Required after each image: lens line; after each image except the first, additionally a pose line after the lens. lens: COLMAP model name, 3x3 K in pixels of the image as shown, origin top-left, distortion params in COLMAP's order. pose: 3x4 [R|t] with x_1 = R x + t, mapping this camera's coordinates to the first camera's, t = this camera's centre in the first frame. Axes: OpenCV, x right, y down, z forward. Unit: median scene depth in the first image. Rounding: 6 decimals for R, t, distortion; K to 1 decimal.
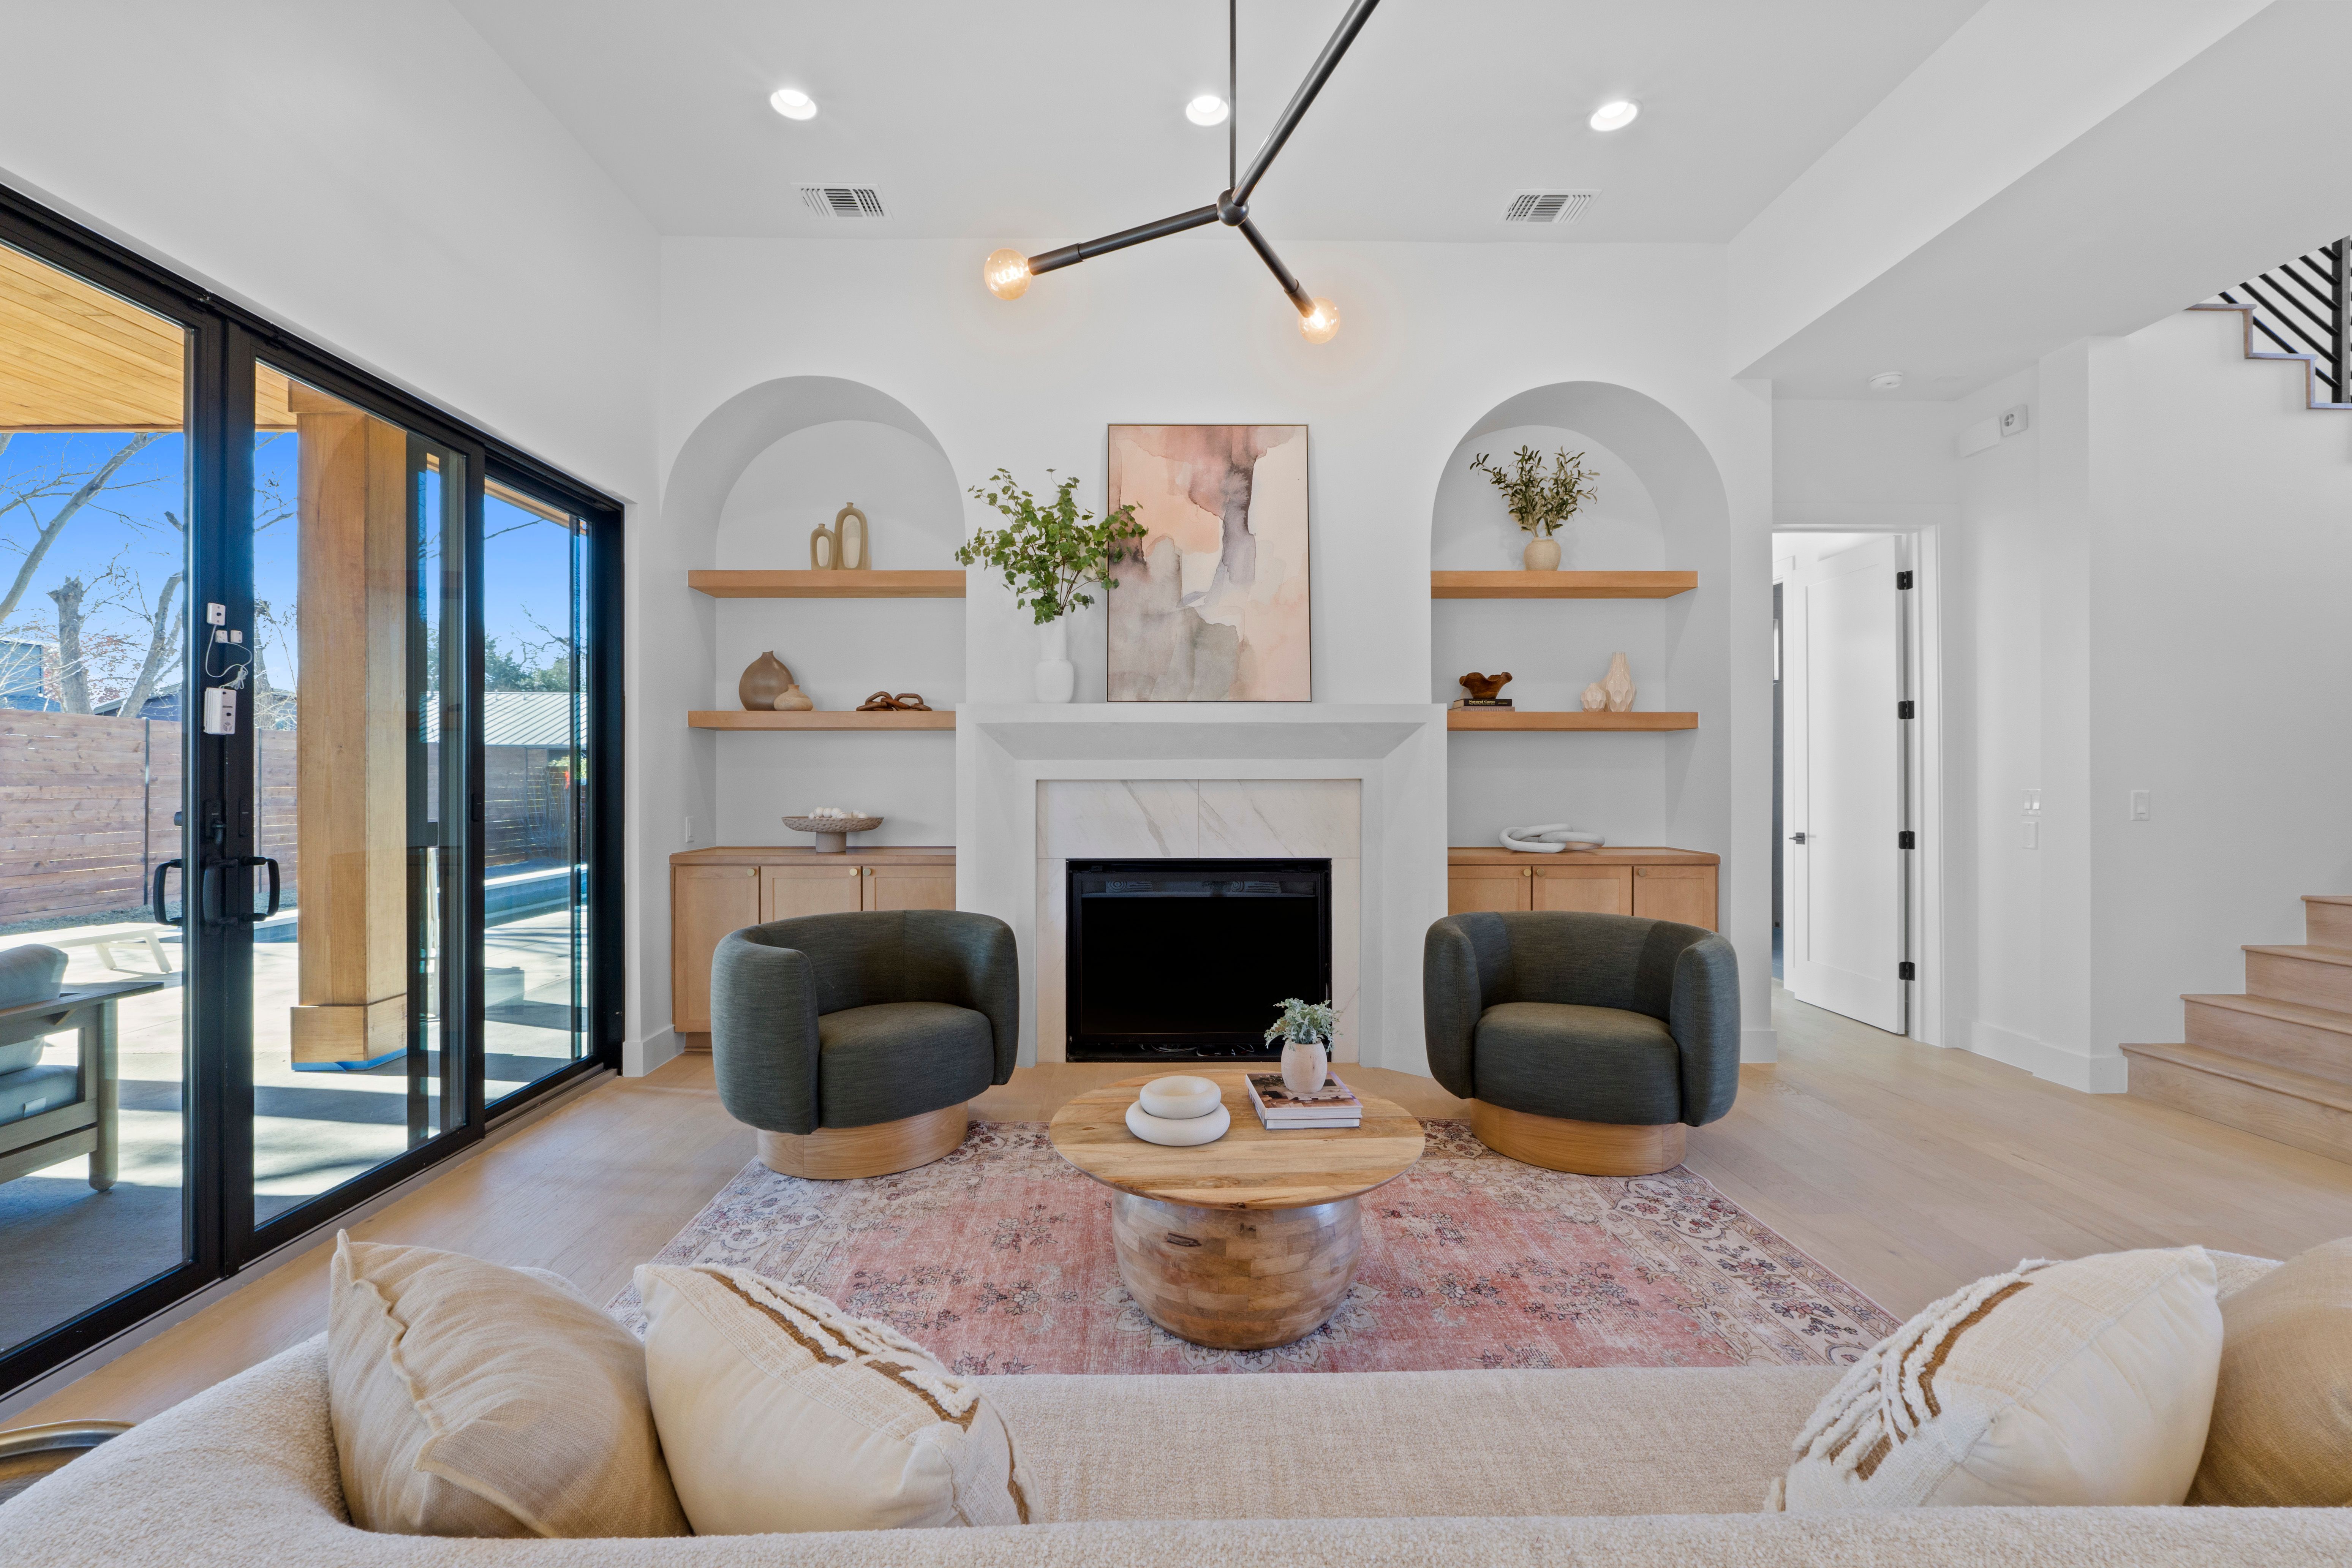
lens RADIAL K [[1003.1, 0, 1168.3], [0, 1003.1, 773.8], [0, 0, 1]] dist [-0.004158, -0.000154]
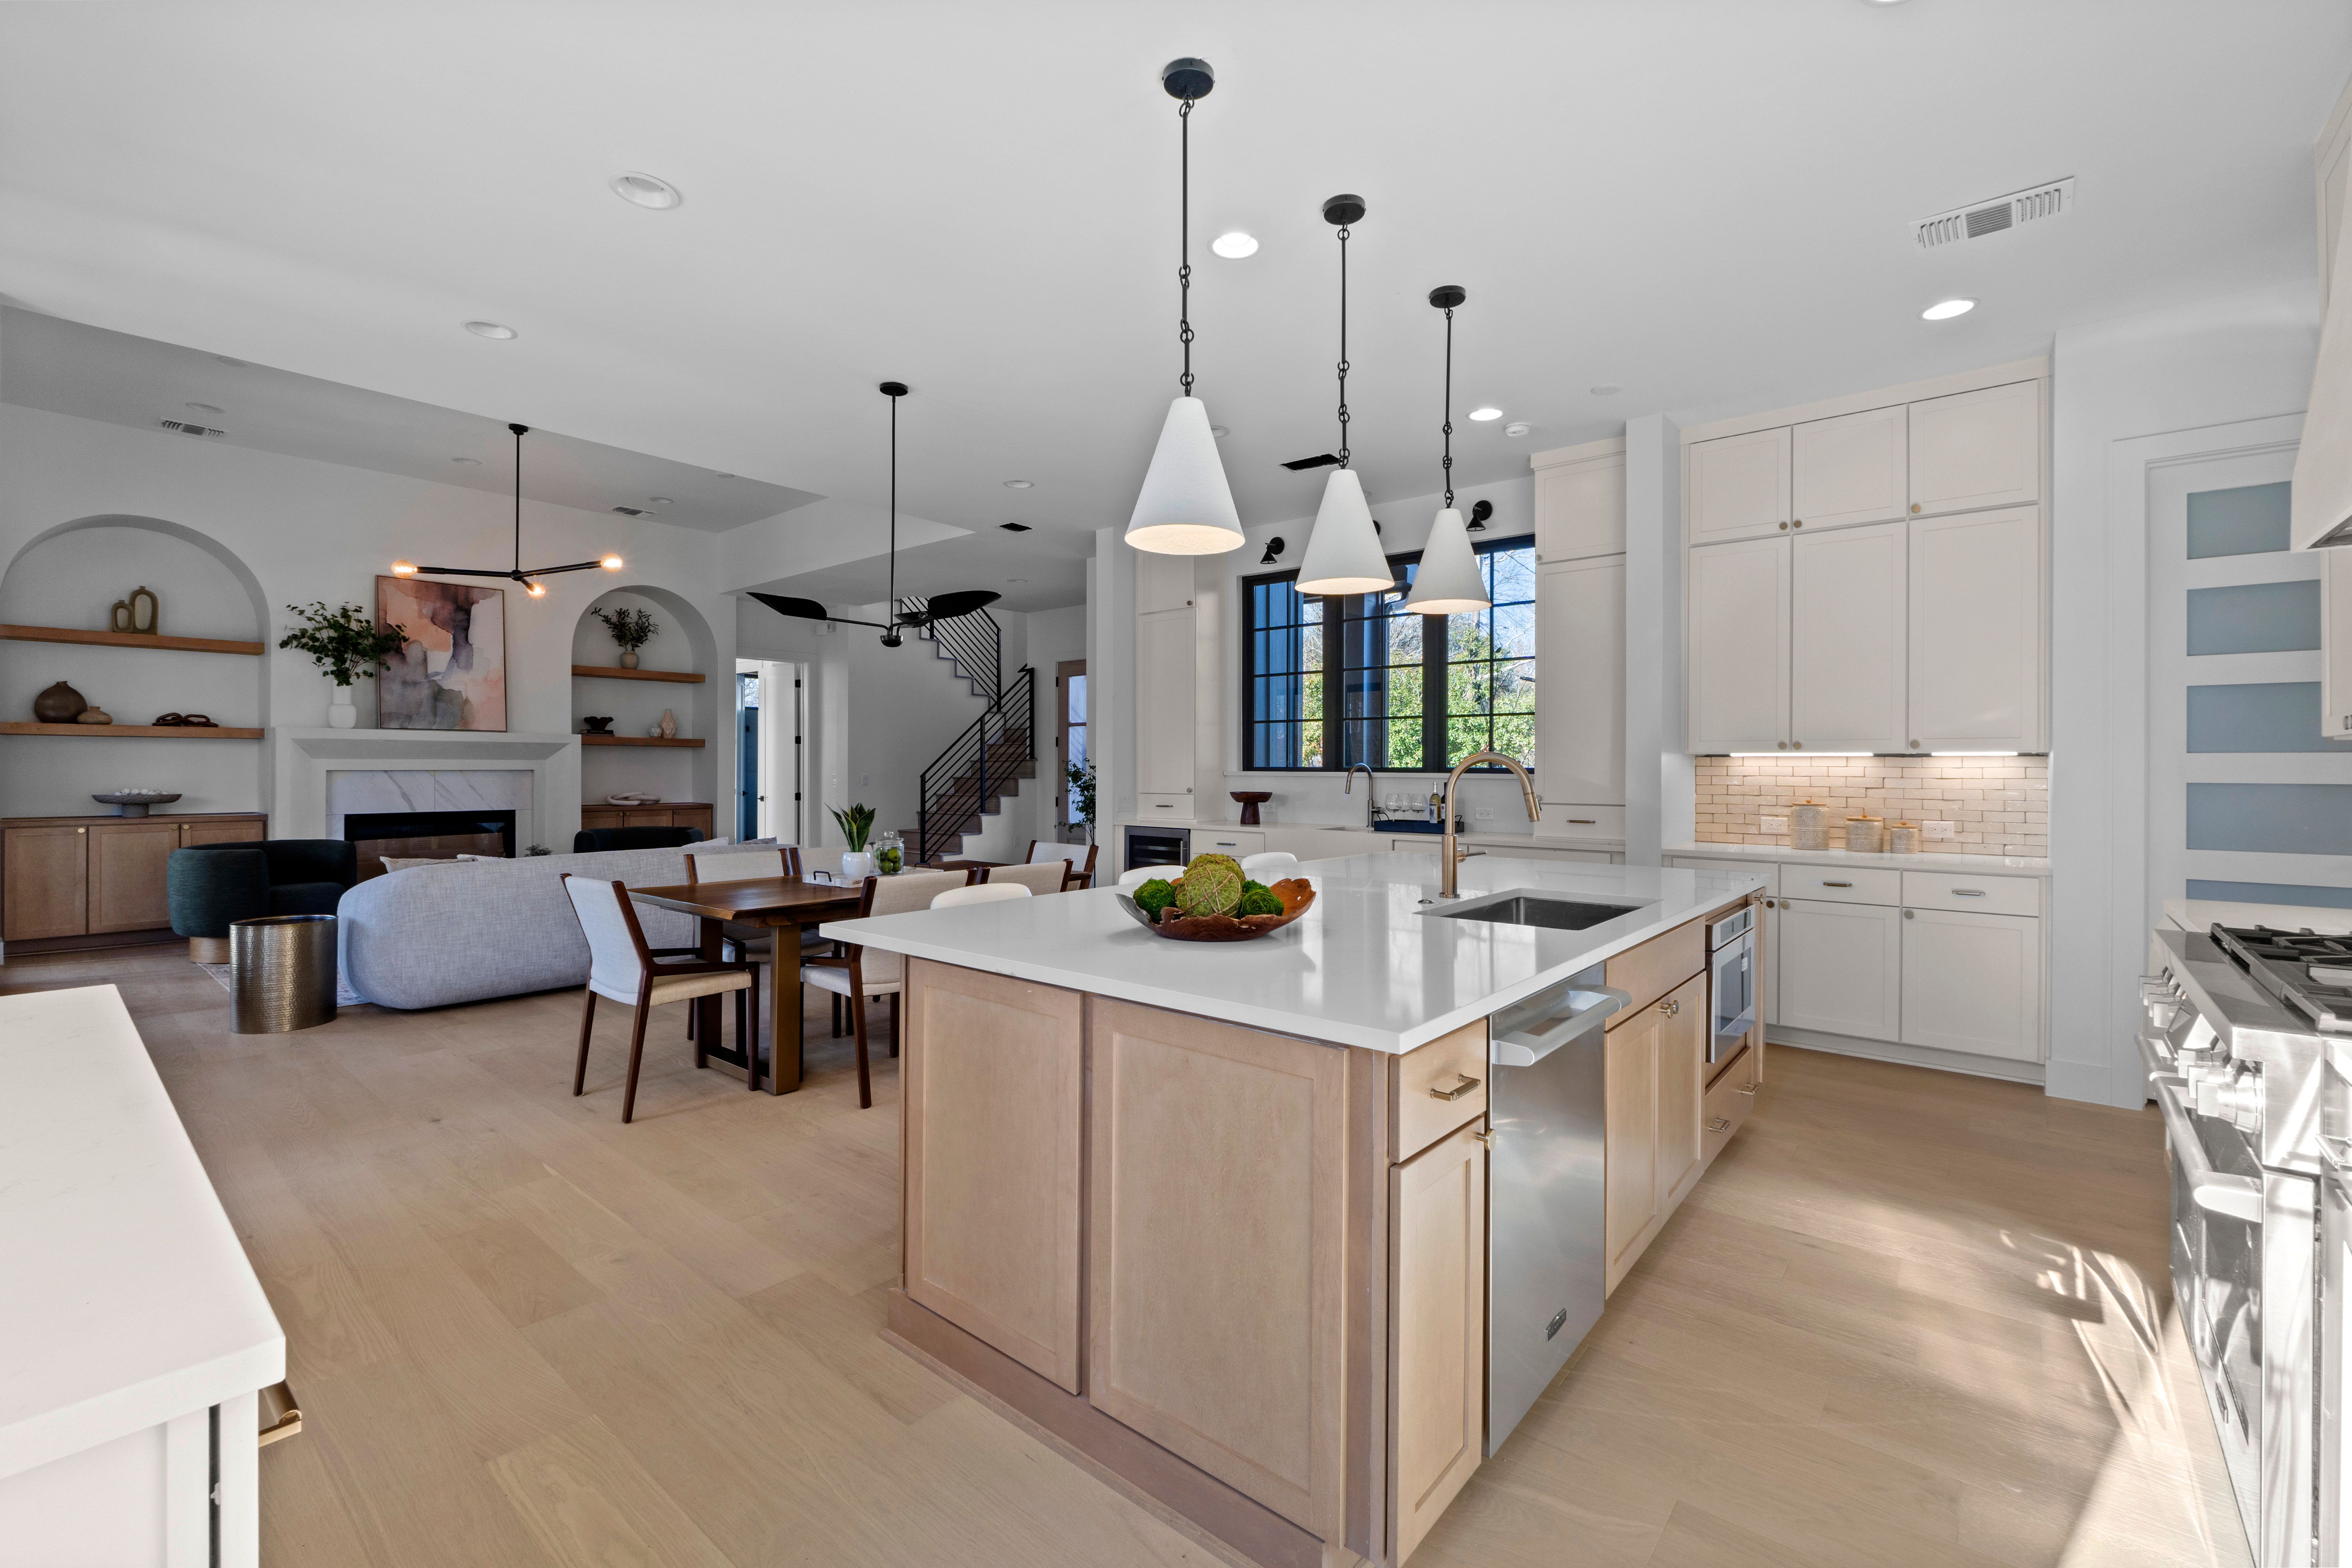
lens RADIAL K [[1011.2, 0, 1171.7], [0, 1011.2, 764.5], [0, 0, 1]] dist [0.000377, -0.000010]
pose [[0.659410, 0.004970, 0.751767, -0.493922], [-0.004288, 0.999987, -0.002850, -0.005559], [-0.751771, -0.001344, 0.659422, -1.315709]]
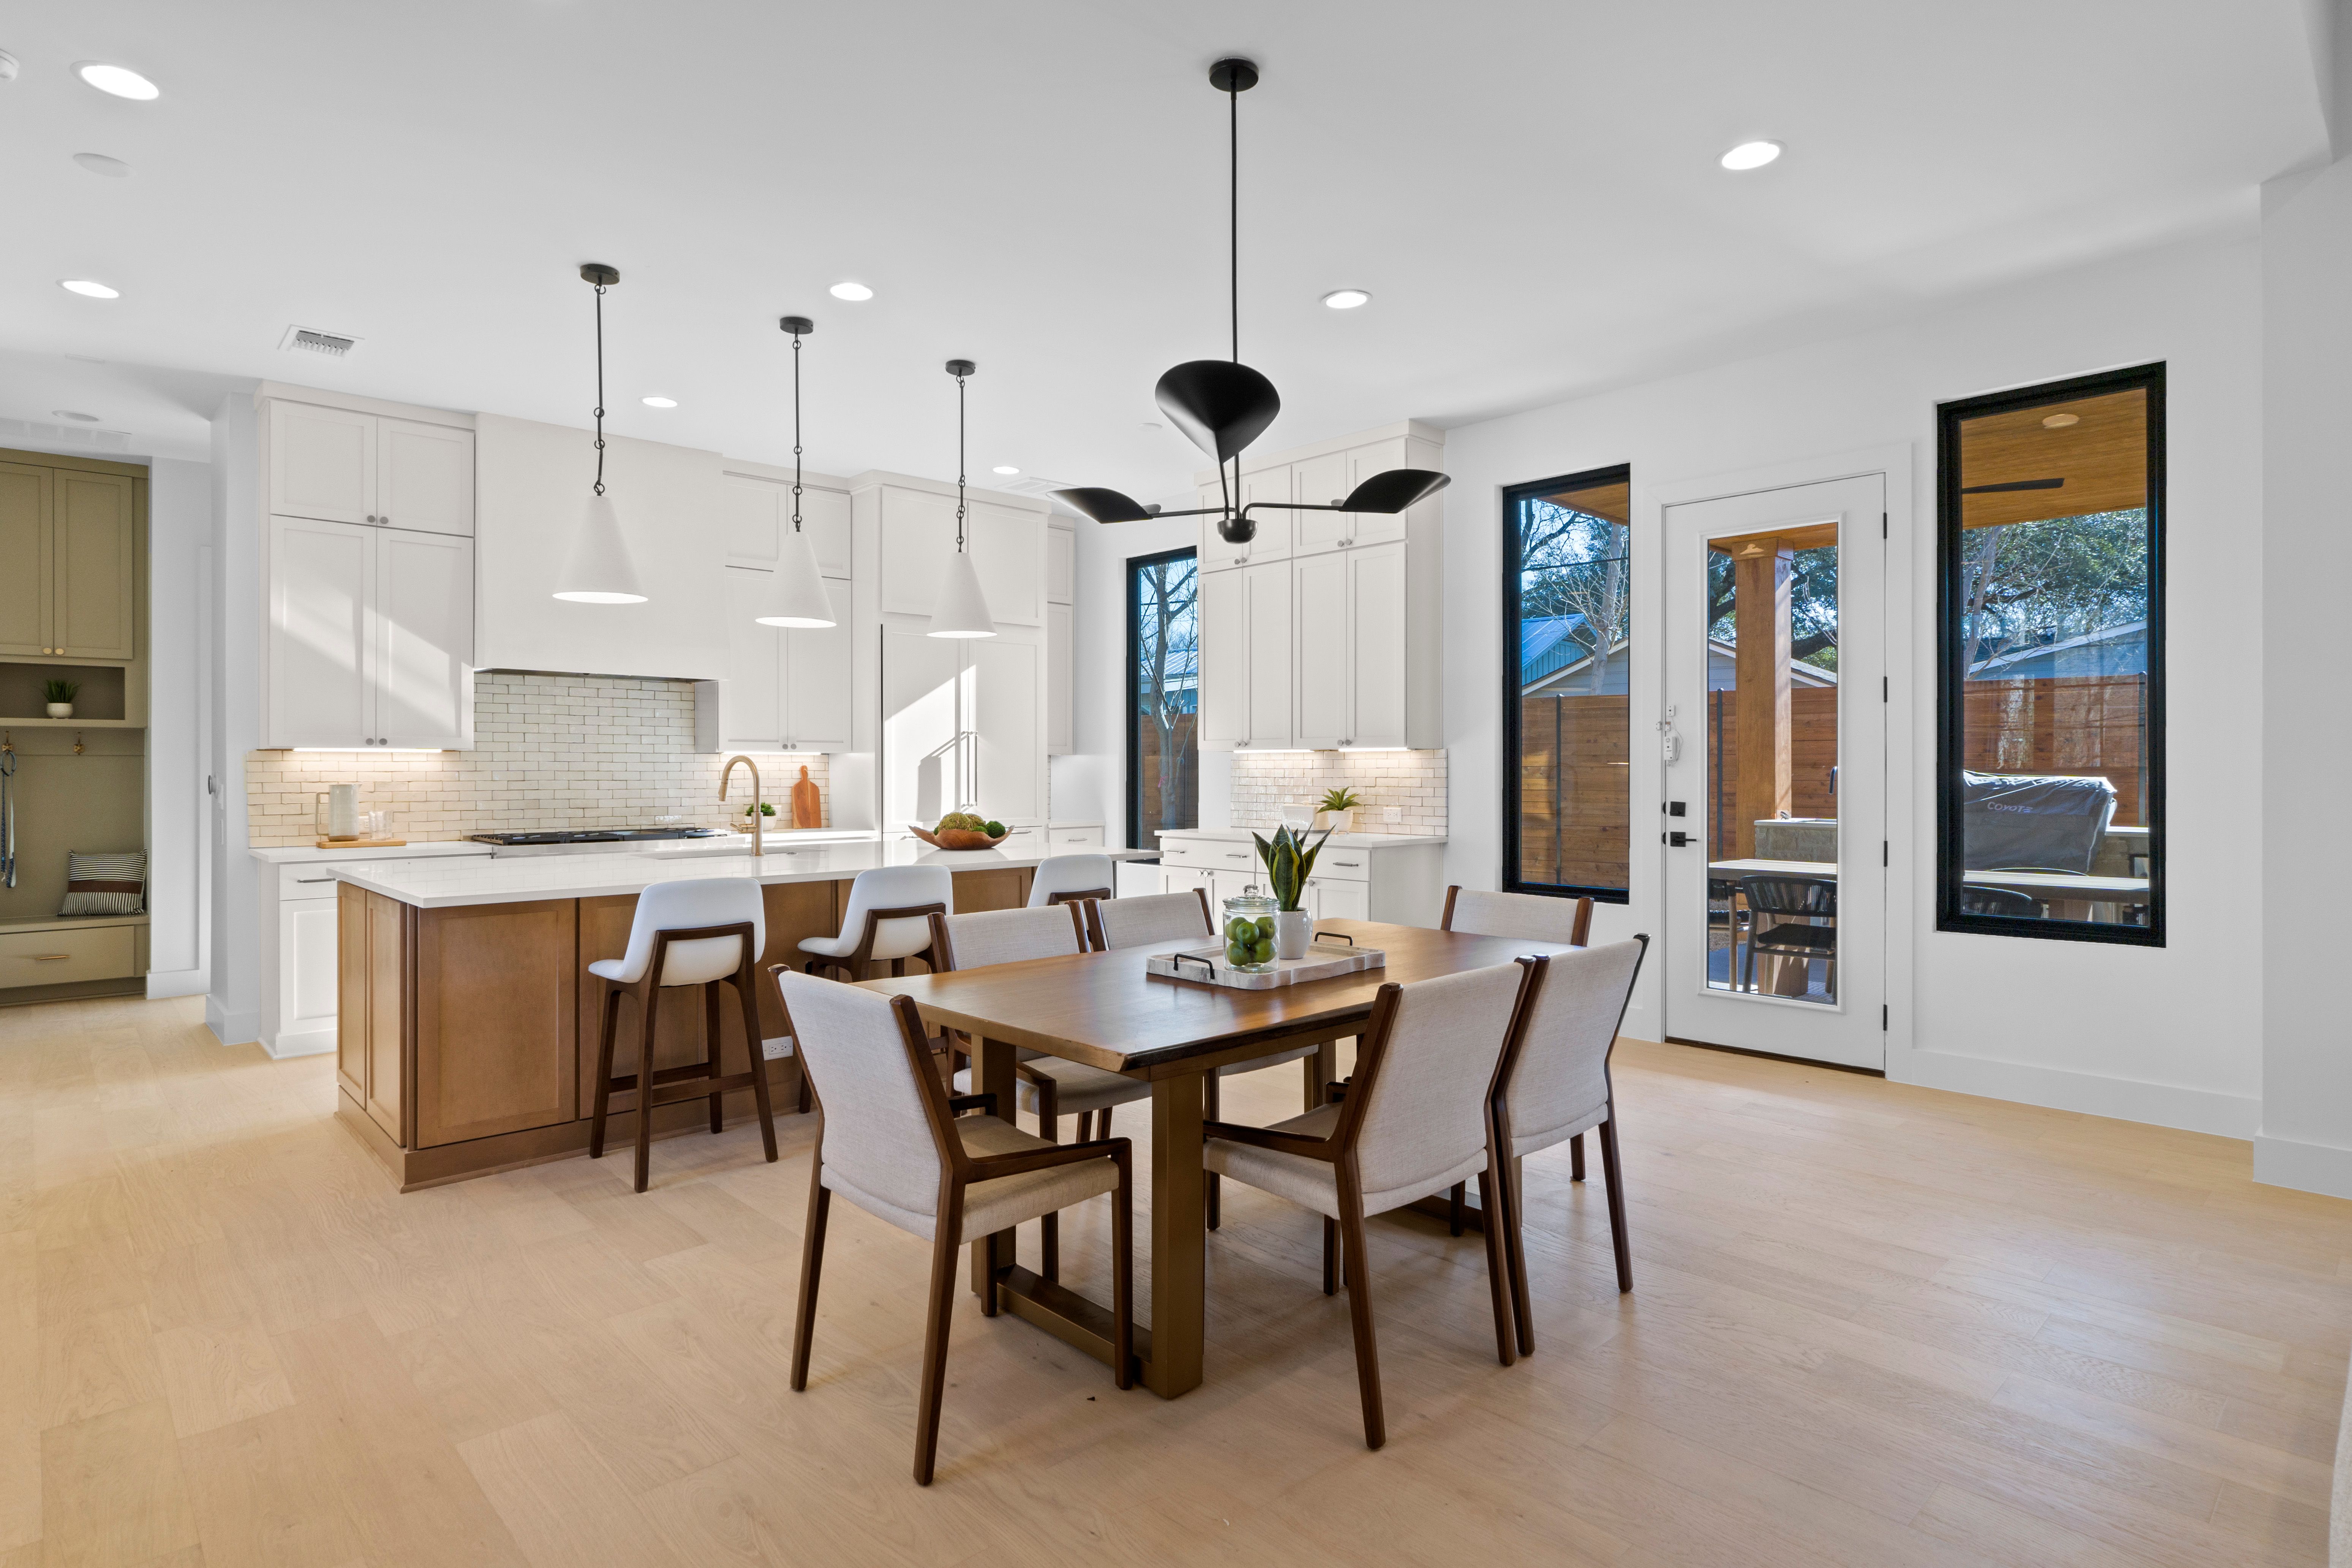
lens RADIAL K [[1218.7, 0, 1175.0], [0, 1218.7, 771.0], [0, 0, 1]] dist [-0.001343, -0.000393]
pose [[-0.732789, 0.002043, -0.680453, 0.653271], [0.004309, 0.999989, -0.001639, 0.003093], [0.680443, -0.004133, -0.732790, 0.138935]]
